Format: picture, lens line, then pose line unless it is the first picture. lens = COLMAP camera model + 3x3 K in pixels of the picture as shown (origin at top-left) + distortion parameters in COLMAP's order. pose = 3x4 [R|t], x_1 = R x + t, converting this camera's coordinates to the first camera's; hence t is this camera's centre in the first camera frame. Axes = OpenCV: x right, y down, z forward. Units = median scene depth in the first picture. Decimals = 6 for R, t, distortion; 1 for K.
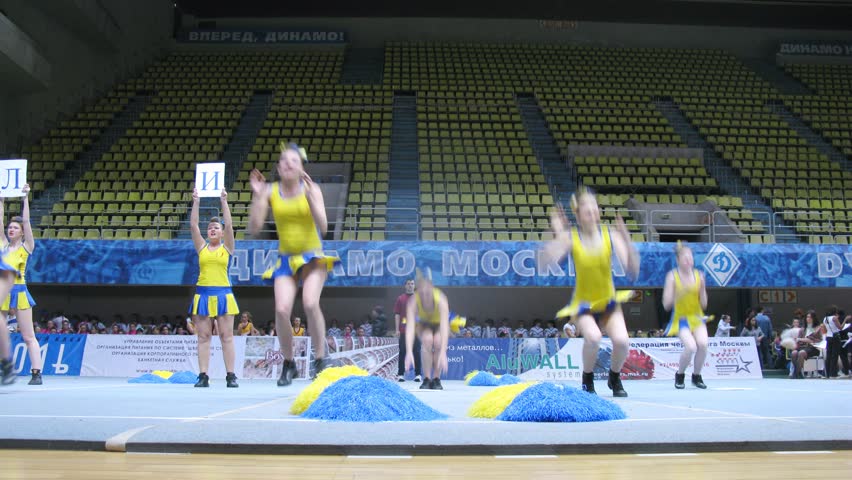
lens RADIAL K [[873.5, 0, 426.0], [0, 873.5, 240.0], [0, 0, 1]] dist [-0.207025, 0.271702]
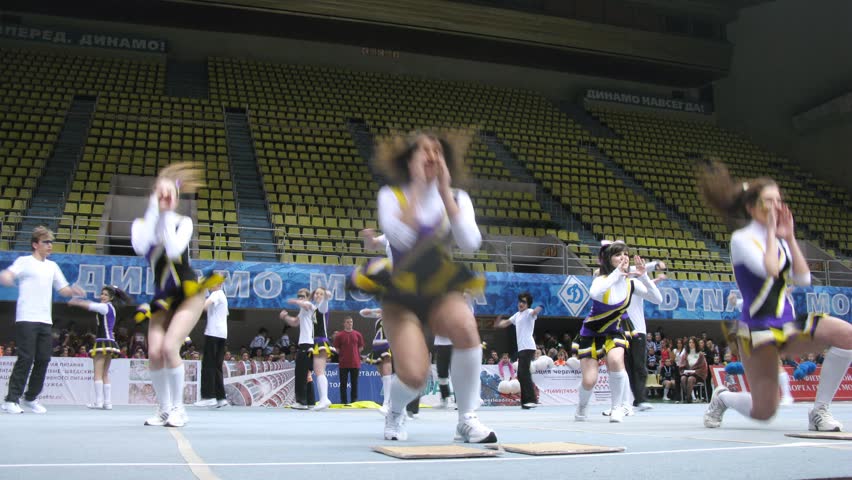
lens RADIAL K [[873.5, 0, 426.0], [0, 873.5, 240.0], [0, 0, 1]] dist [-0.207025, 0.271702]
pose [[0.962783, 0.043117, 0.266814, -0.090996], [-0.035387, 0.998805, -0.033716, 0.002006], [-0.267949, 0.023020, 0.963158, 0.017143]]
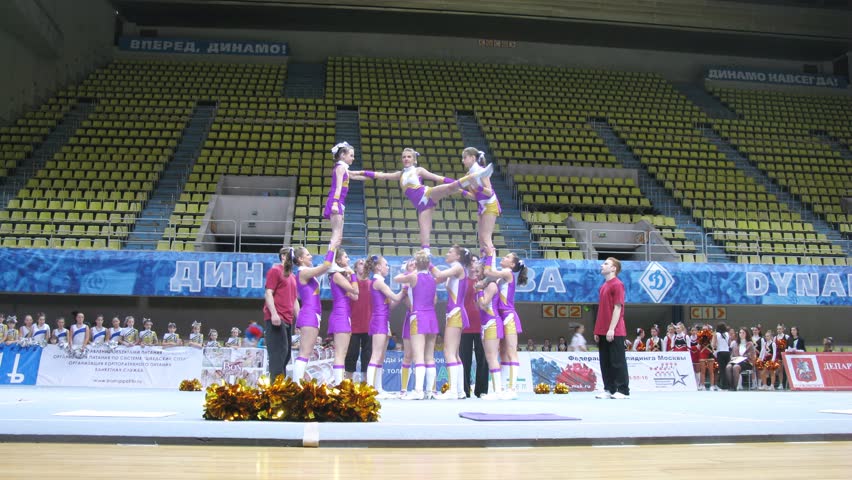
lens RADIAL K [[873.5, 0, 426.0], [0, 873.5, 240.0], [0, 0, 1]] dist [-0.207025, 0.271702]
pose [[0.996326, 0.016824, 0.083977, -0.020018], [-0.015747, 0.999785, -0.013472, -0.003397], [-0.084186, 0.012100, 0.996377, -0.022143]]
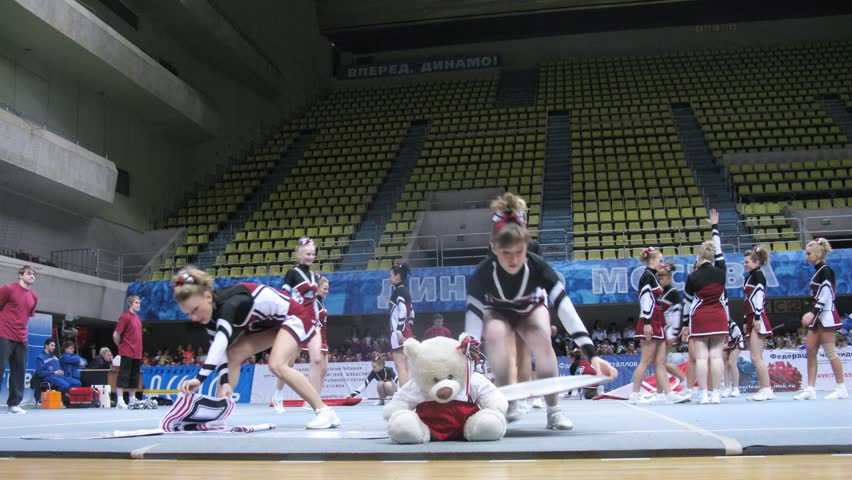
lens RADIAL K [[872.9, 0, 425.8], [0, 872.9, 295.8], [0, 0, 1]] dist [-0.202787, 0.253521]
pose [[0.977147, -0.045630, -0.207611, 0.029520], [0.054364, 0.997852, 0.036554, -0.003497], [0.205497, -0.047006, 0.977528, -0.021465]]
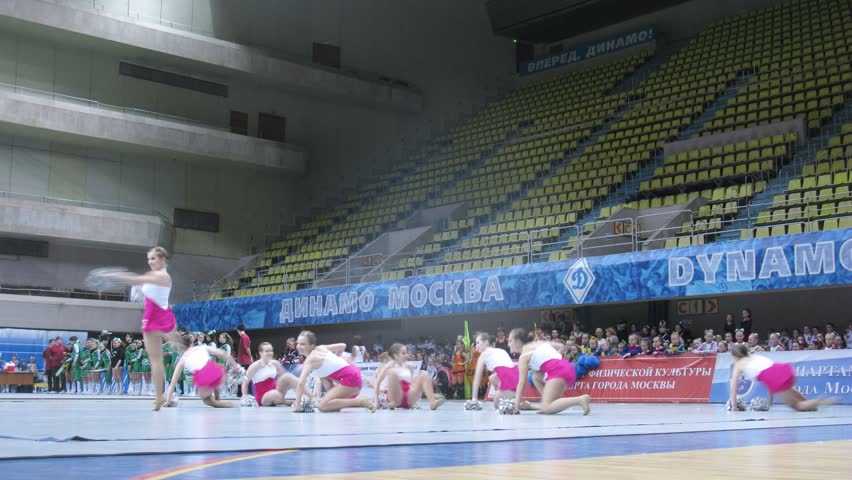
lens RADIAL K [[1075.7, 0, 426.0], [0, 1075.7, 240.0], [0, 0, 1]] dist [-0.221236, 0.552273]
pose [[0.660383, -0.106376, -0.743356, 0.876522], [0.112131, 0.992786, -0.042455, 0.011573], [0.742510, -0.055317, 0.667547, 0.059831]]
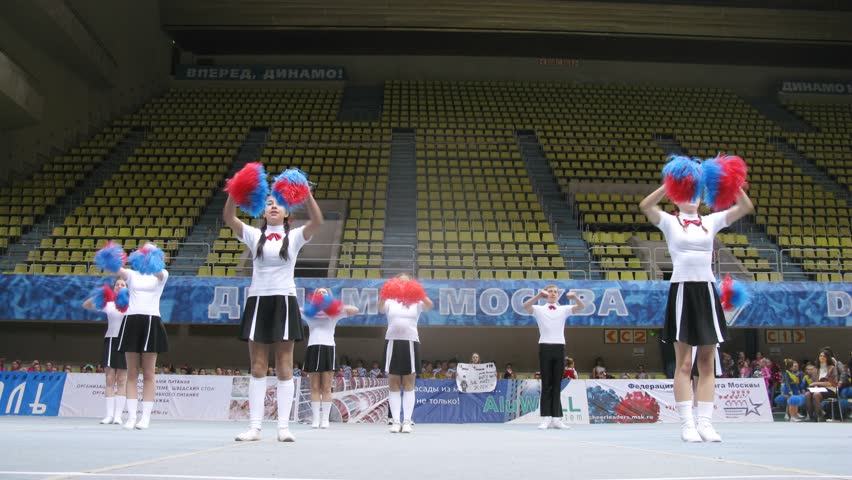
lens RADIAL K [[873.5, 0, 426.0], [0, 873.5, 240.0], [0, 0, 1]] dist [-0.207025, 0.271702]
pose [[0.999994, 0.002950, -0.001606, 0.004189], [-0.003024, 0.998840, -0.048058, 0.003543], [0.001462, 0.048062, 0.998843, 0.023505]]
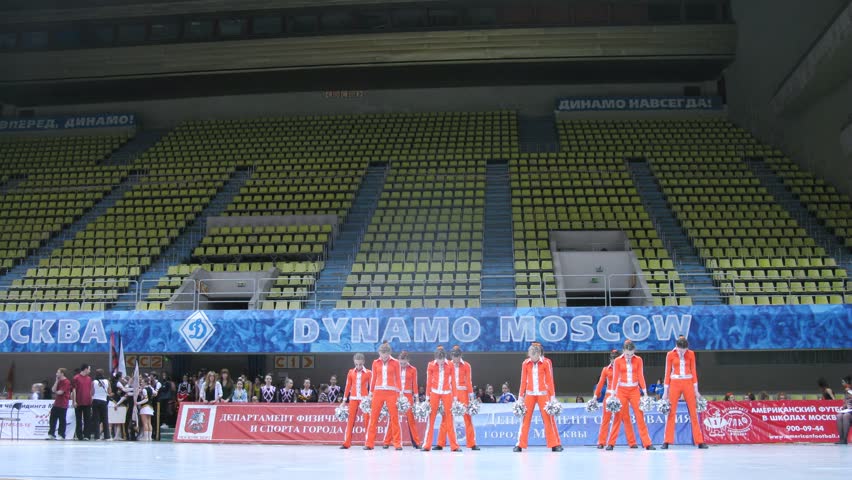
lens RADIAL K [[873.5, 0, 426.0], [0, 873.5, 240.0], [0, 0, 1]] dist [-0.207025, 0.271702]
pose [[0.994344, -0.030139, -0.101838, 0.567563], [0.022558, 0.996944, -0.074787, 0.002247], [0.103781, 0.072066, 0.991986, -0.007600]]
